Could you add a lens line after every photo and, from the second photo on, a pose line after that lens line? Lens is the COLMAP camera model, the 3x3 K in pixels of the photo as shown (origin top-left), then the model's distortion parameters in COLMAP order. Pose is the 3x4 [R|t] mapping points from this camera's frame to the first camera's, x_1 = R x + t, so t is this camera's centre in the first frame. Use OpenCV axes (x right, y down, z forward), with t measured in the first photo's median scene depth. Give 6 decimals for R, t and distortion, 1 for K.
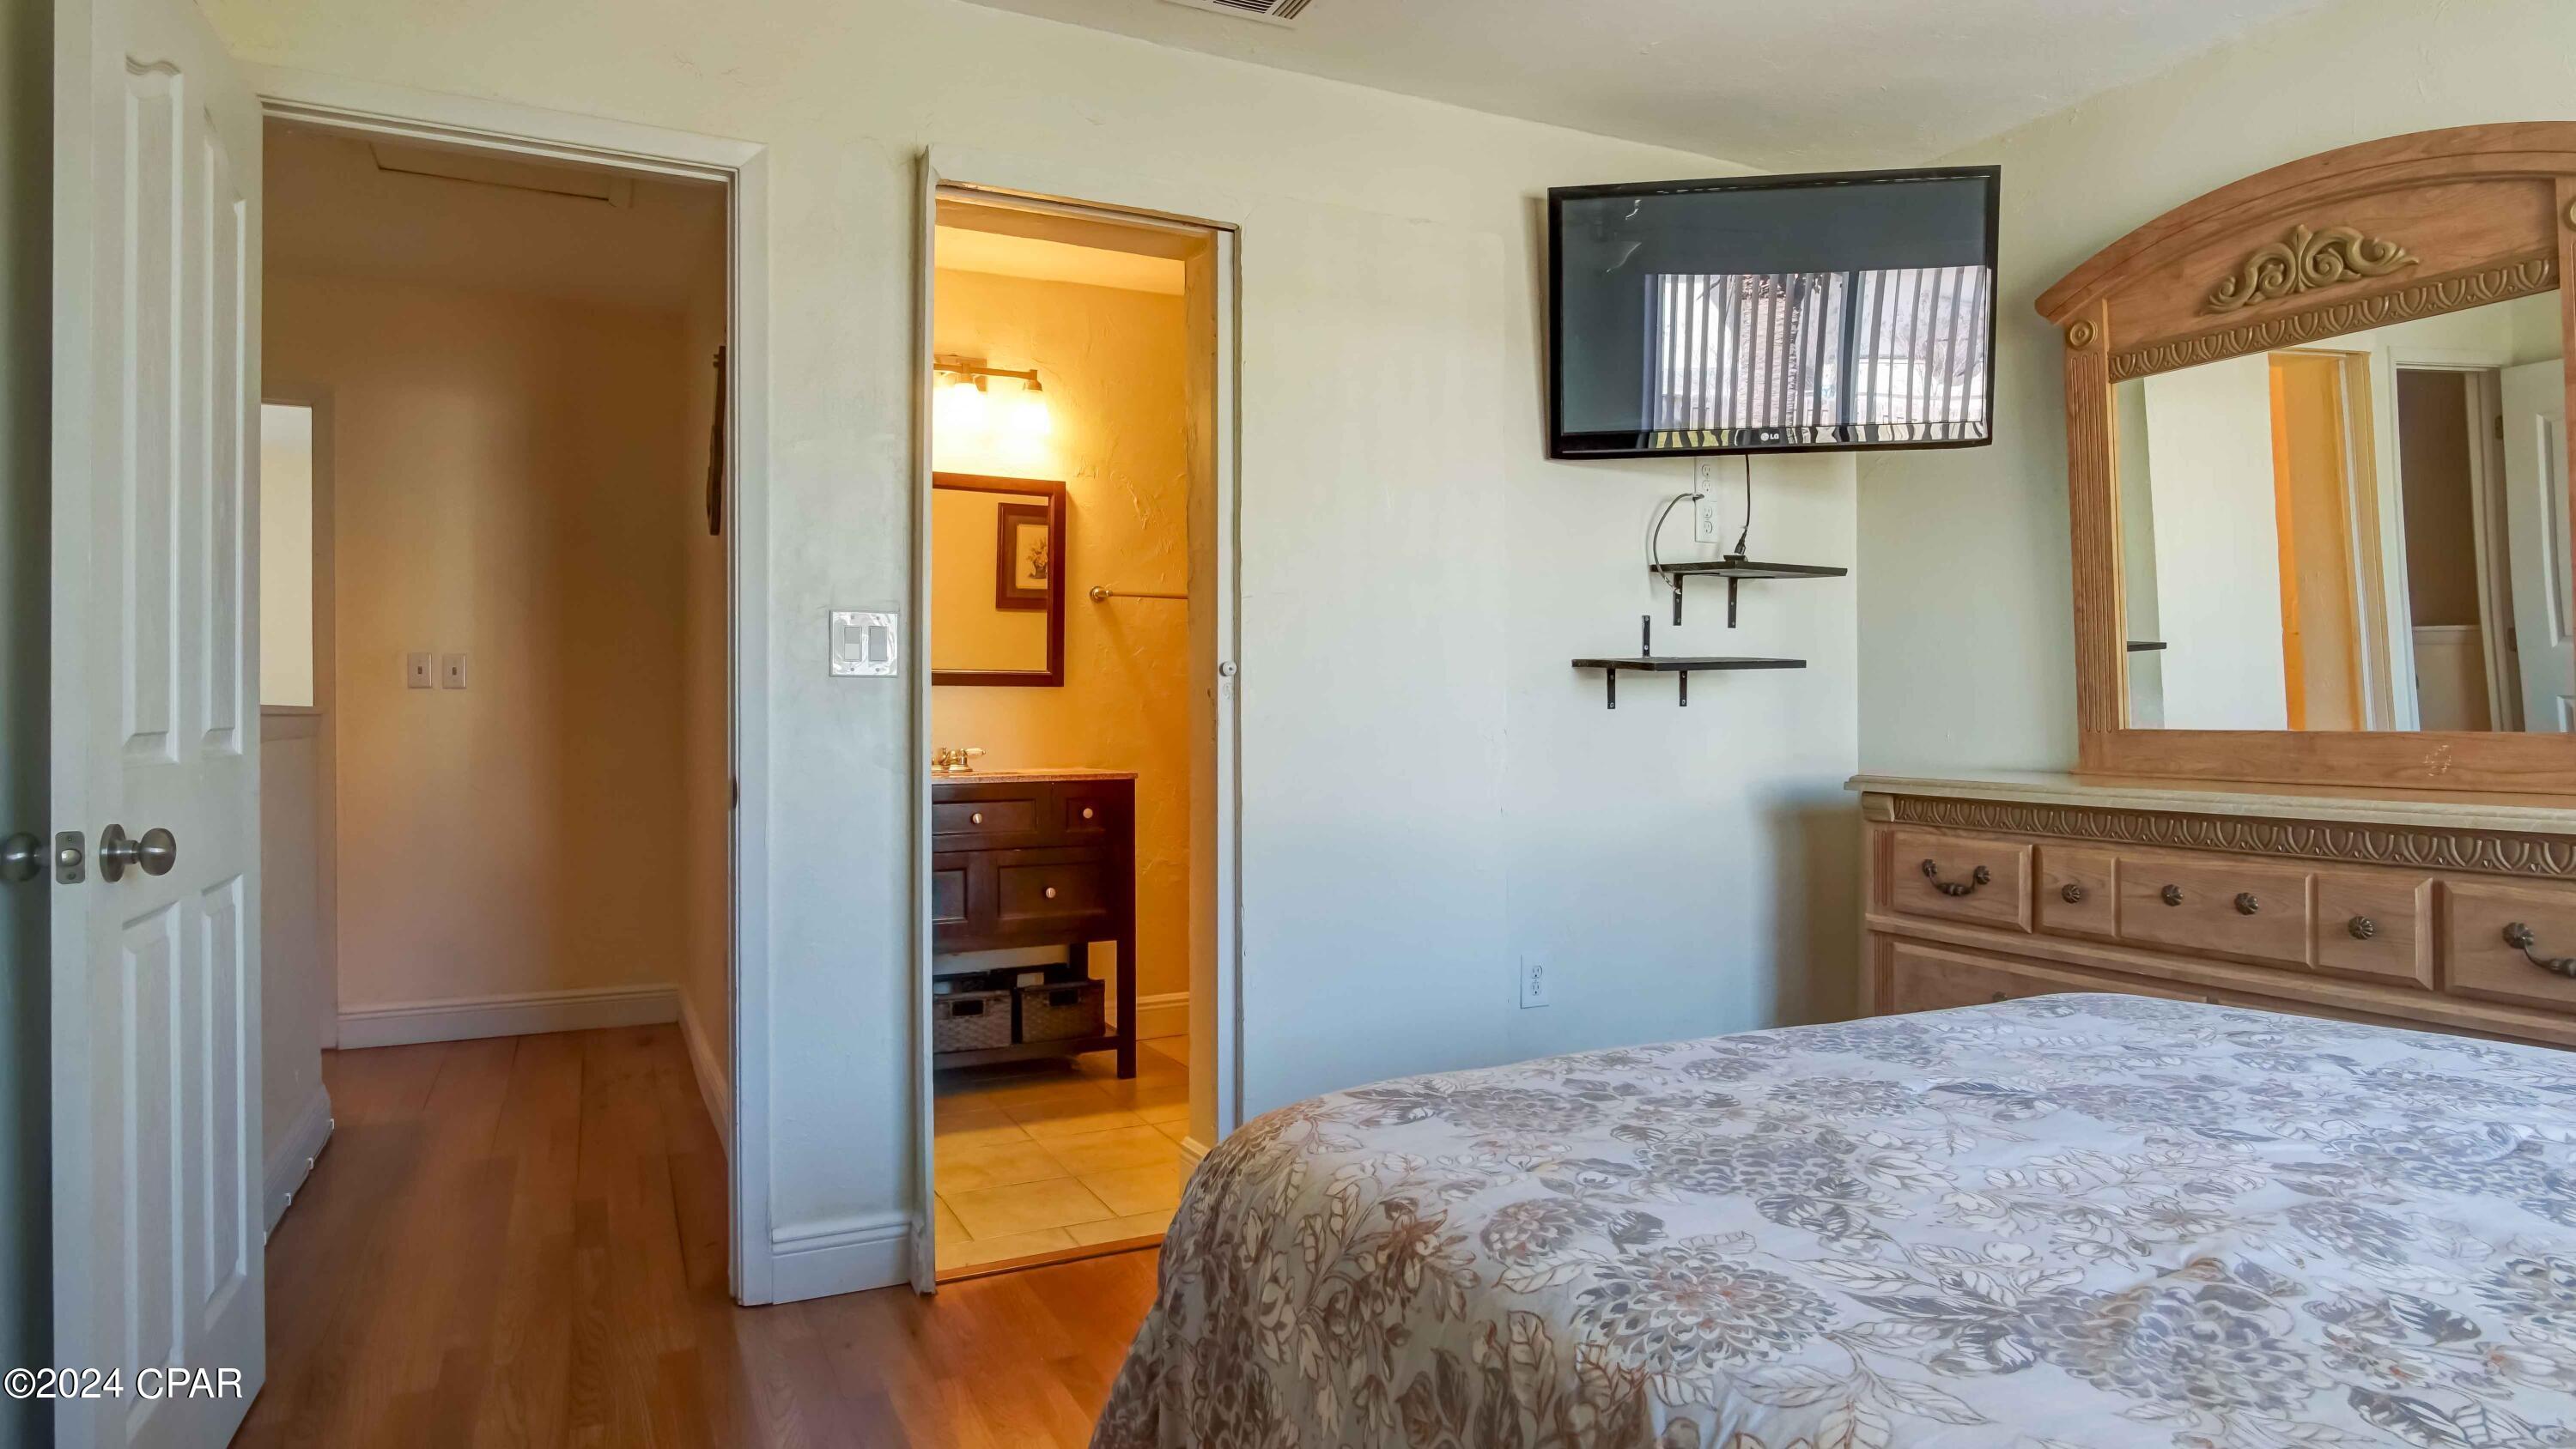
lens RADIAL K [[1398.0, 0, 1288.5], [0, 1398.0, 707.0], [0, 0, 1]] dist [-0.038956, 0.017438]
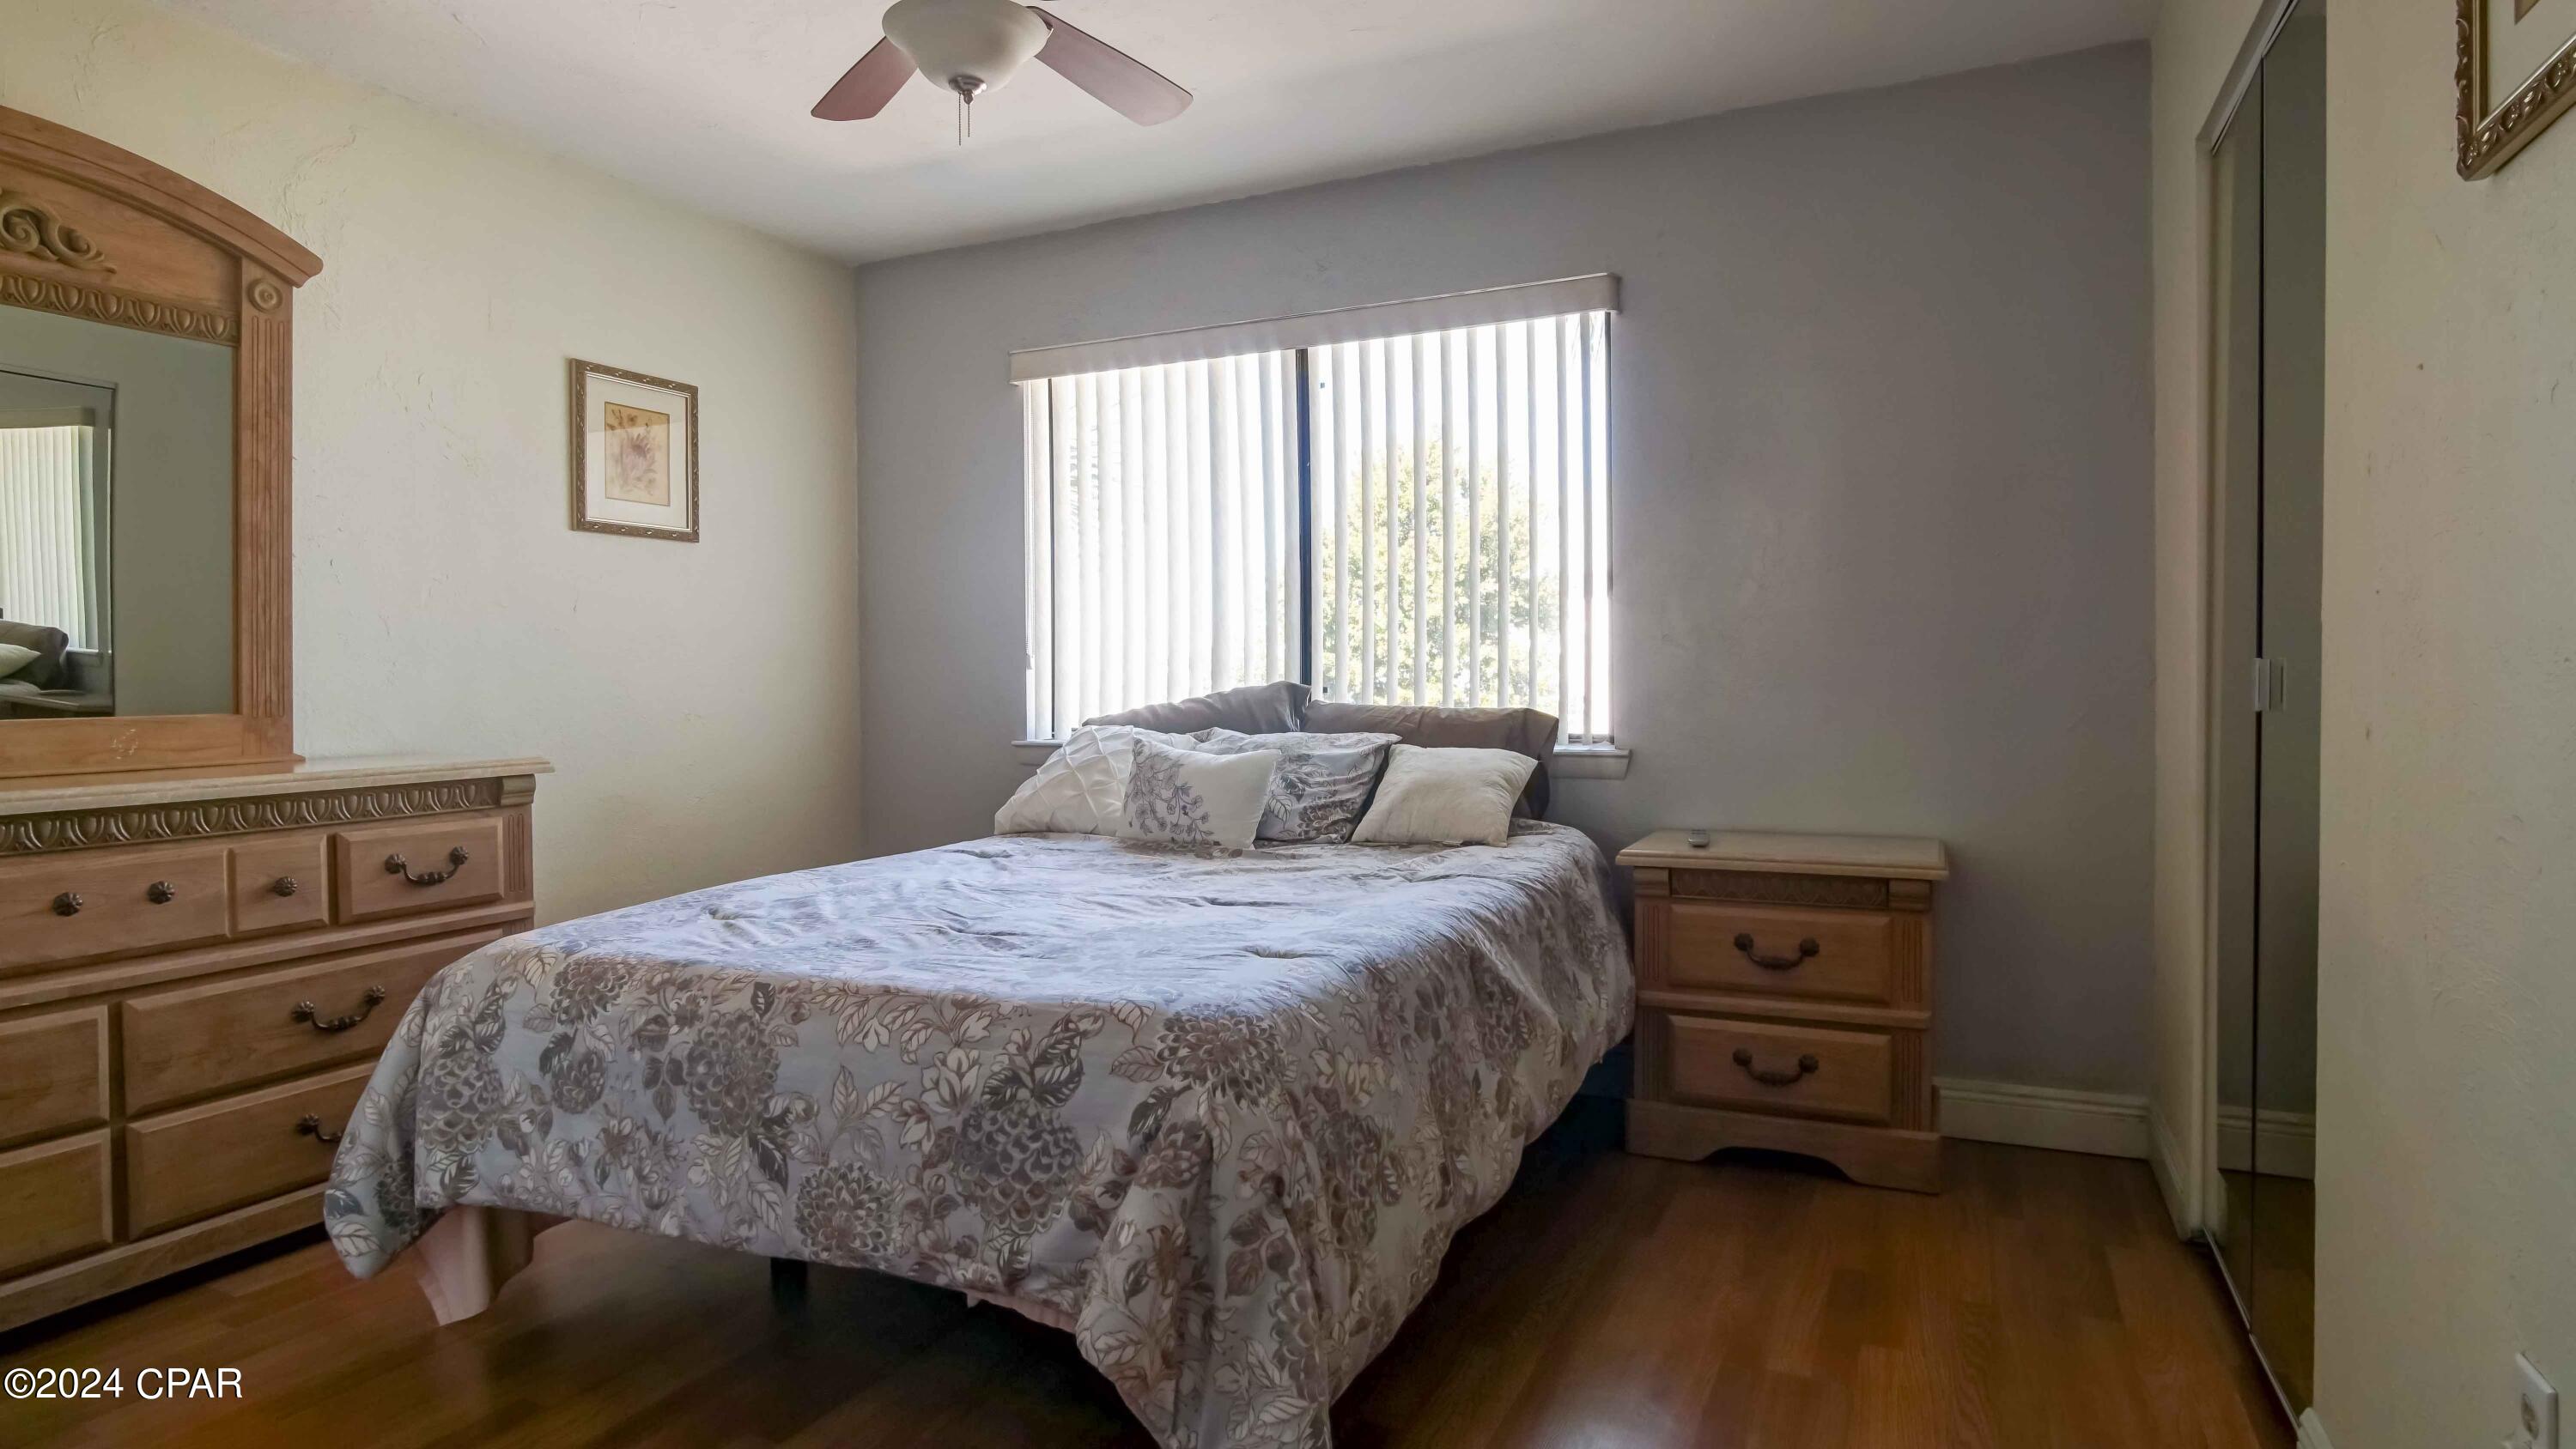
lens RADIAL K [[1398.0, 0, 1288.5], [0, 1398.0, 707.0], [0, 0, 1]] dist [-0.038956, 0.017438]
pose [[-0.626682, -0.005740, 0.779254, -0.592851], [0.011549, 0.999795, 0.016652, 0.003009], [-0.779189, 0.019435, -0.626487, 1.011392]]
